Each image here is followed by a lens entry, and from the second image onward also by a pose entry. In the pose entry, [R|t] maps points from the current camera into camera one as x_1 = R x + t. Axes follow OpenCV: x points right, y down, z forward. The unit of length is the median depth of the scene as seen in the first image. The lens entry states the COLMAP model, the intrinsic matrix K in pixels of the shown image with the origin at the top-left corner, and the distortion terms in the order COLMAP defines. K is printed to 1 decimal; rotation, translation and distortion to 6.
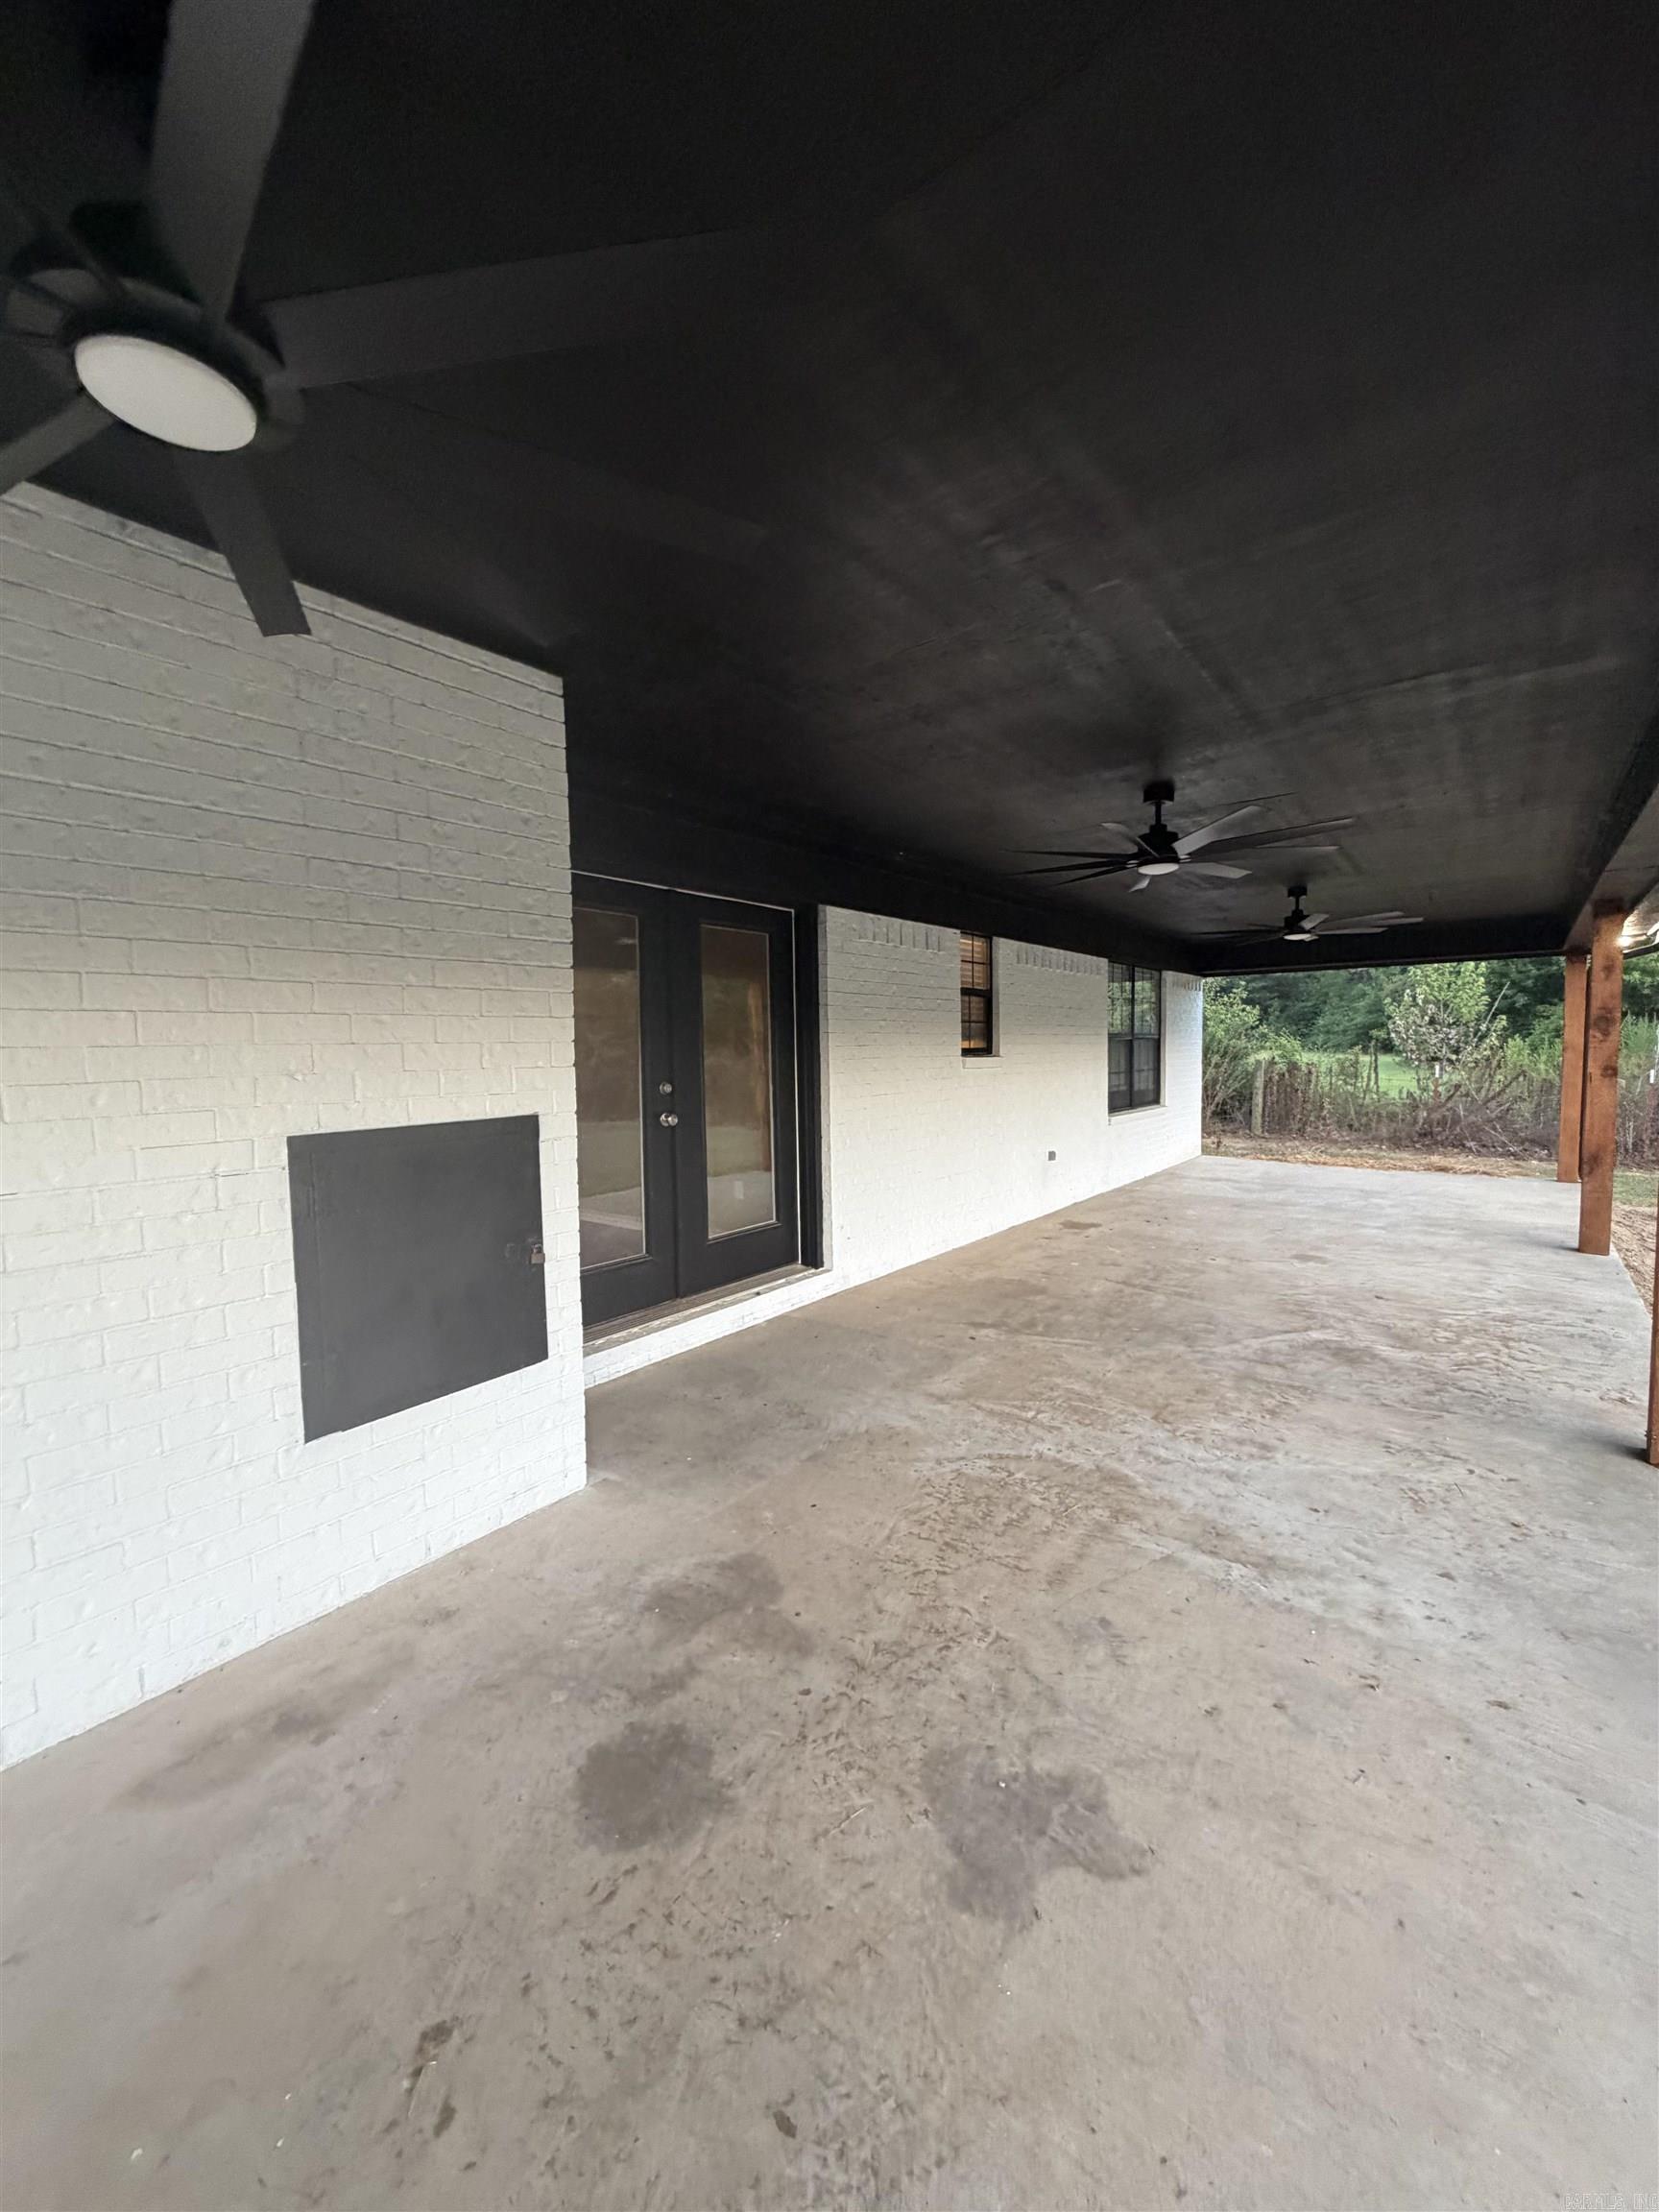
lens RADIAL K [[881.4, 0, 829.5], [0, 881.4, 1106.0], [0, 0, 1]] dist [0.002036, 0.000080]
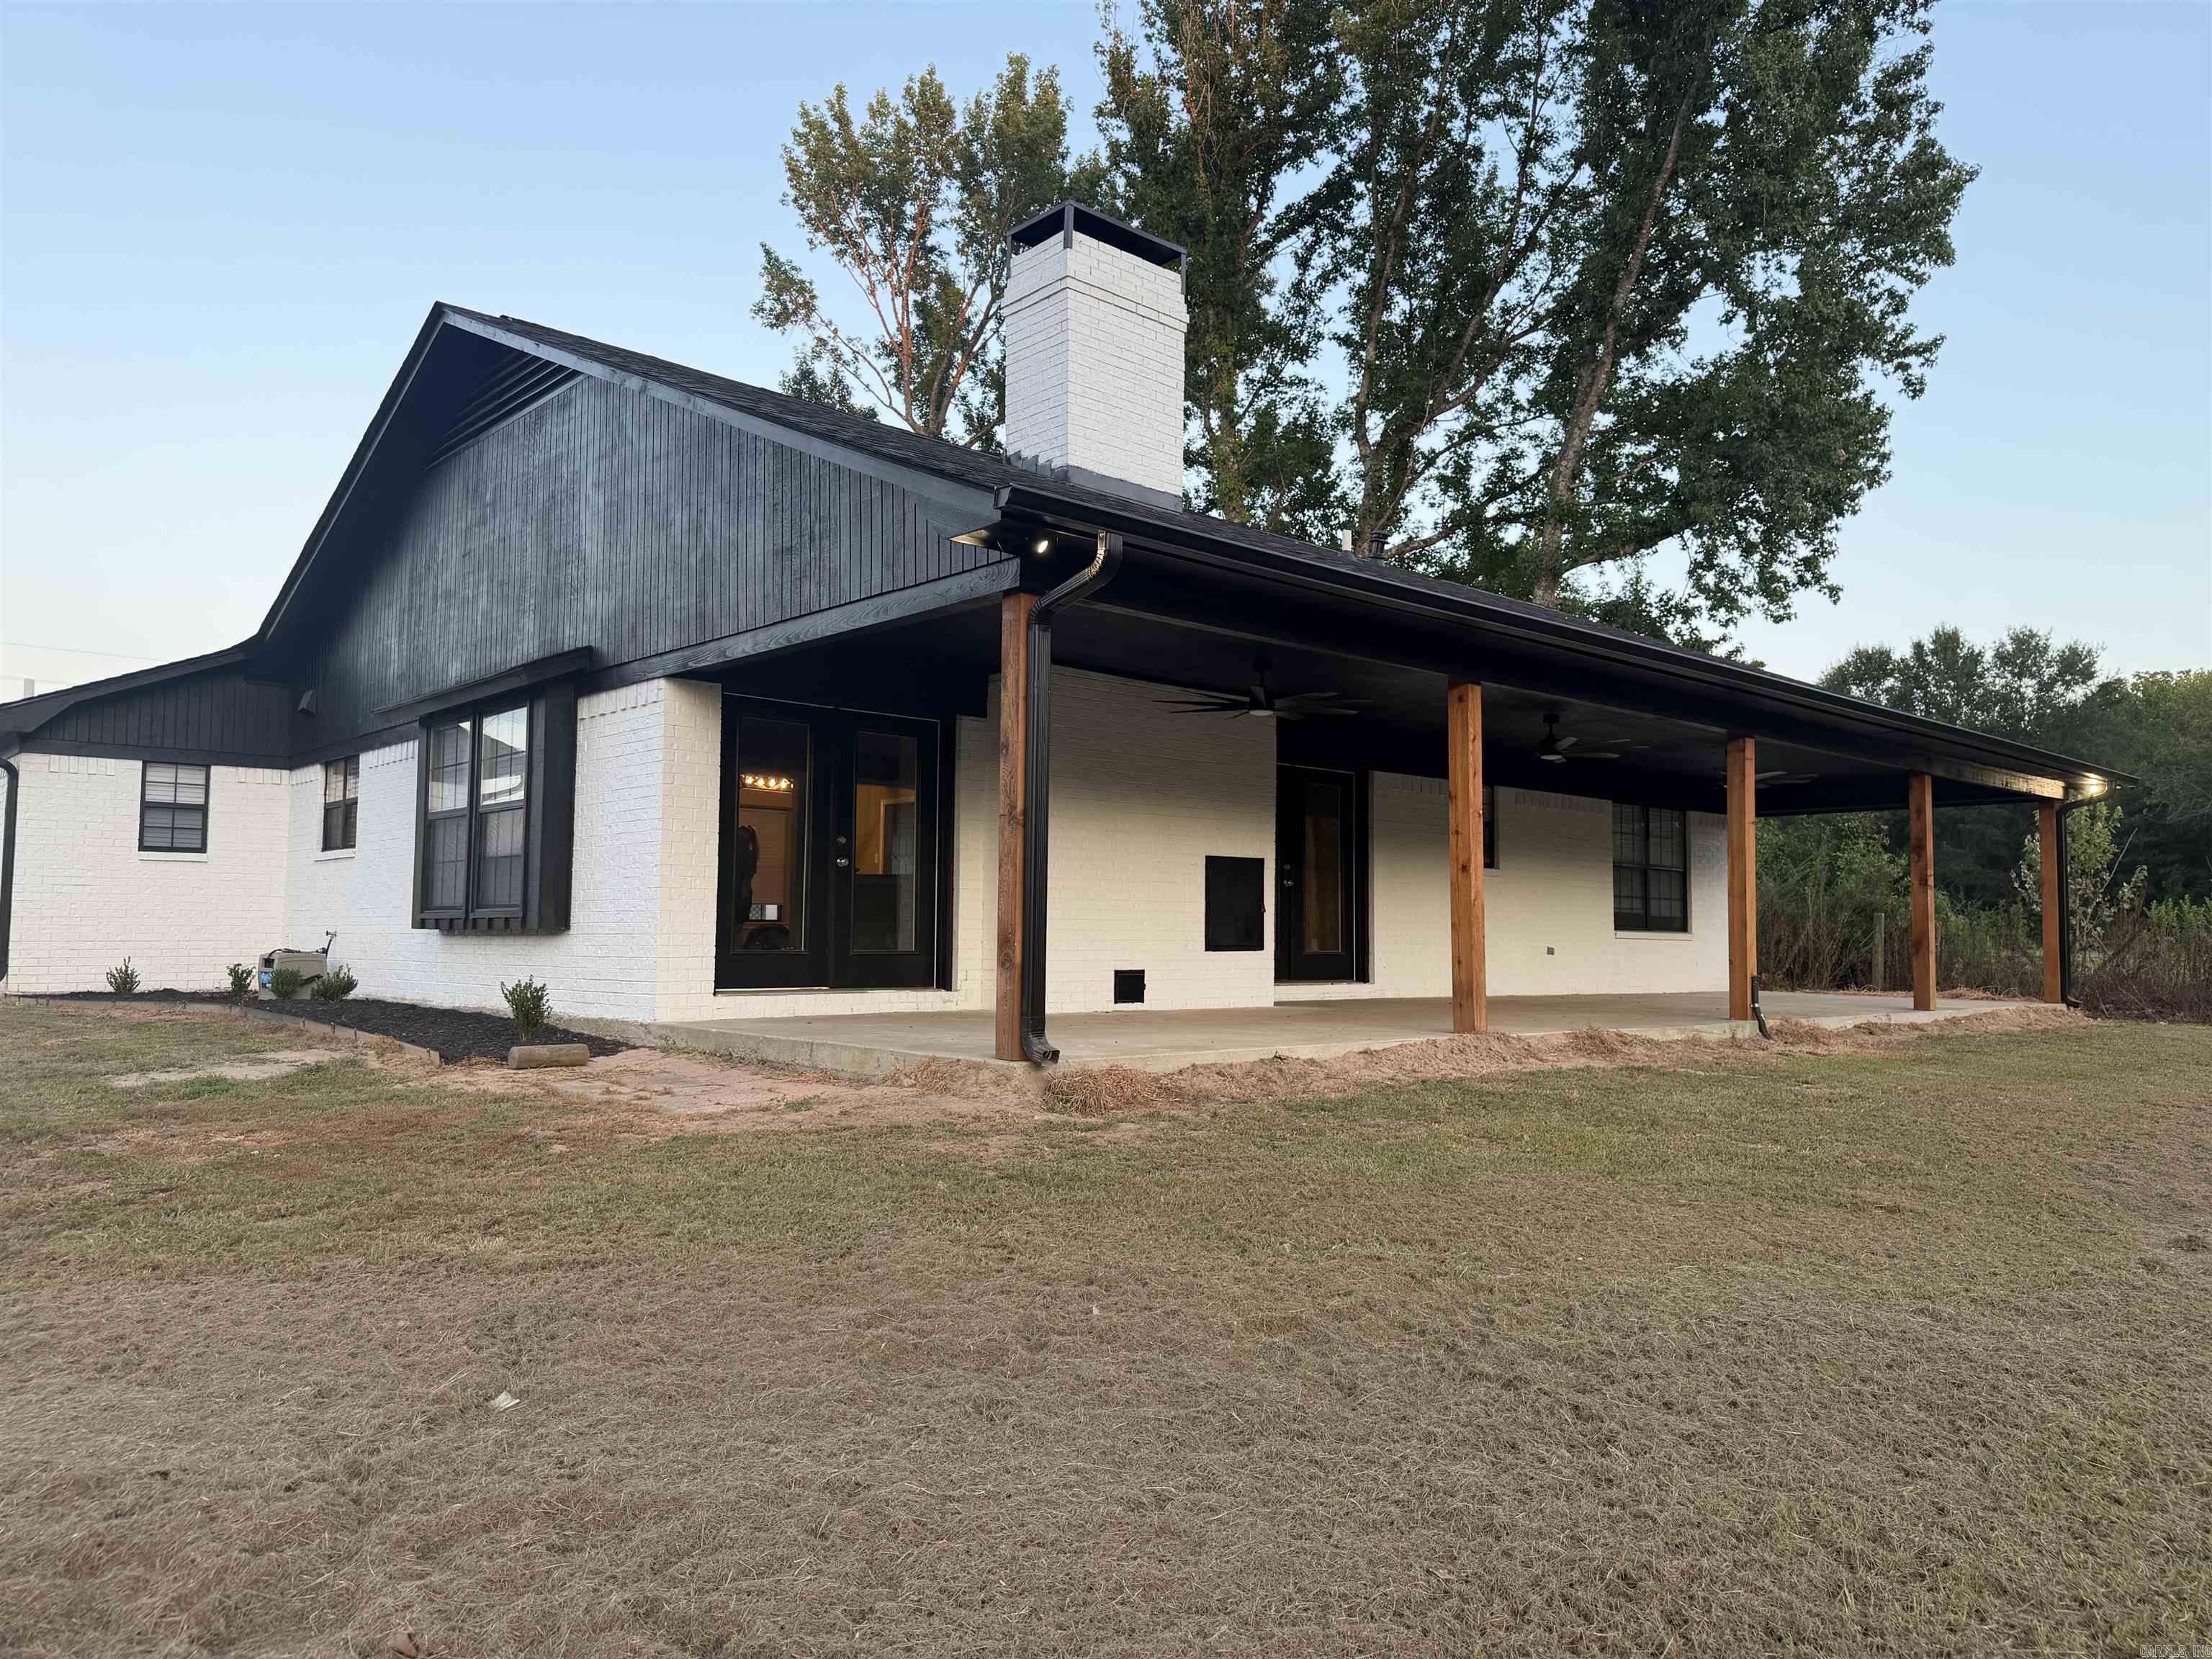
lens RADIAL K [[1520.0, 0, 1094.7], [0, 1520.0, 833.4], [0, 0, 1]] dist [0.102898, -0.000002]
pose [[0.982746, 0.014595, -0.184382, 0.010780], [-0.039118, 0.990732, -0.130073, 0.310743], [0.180775, 0.135042, 0.974210, -2.038434]]
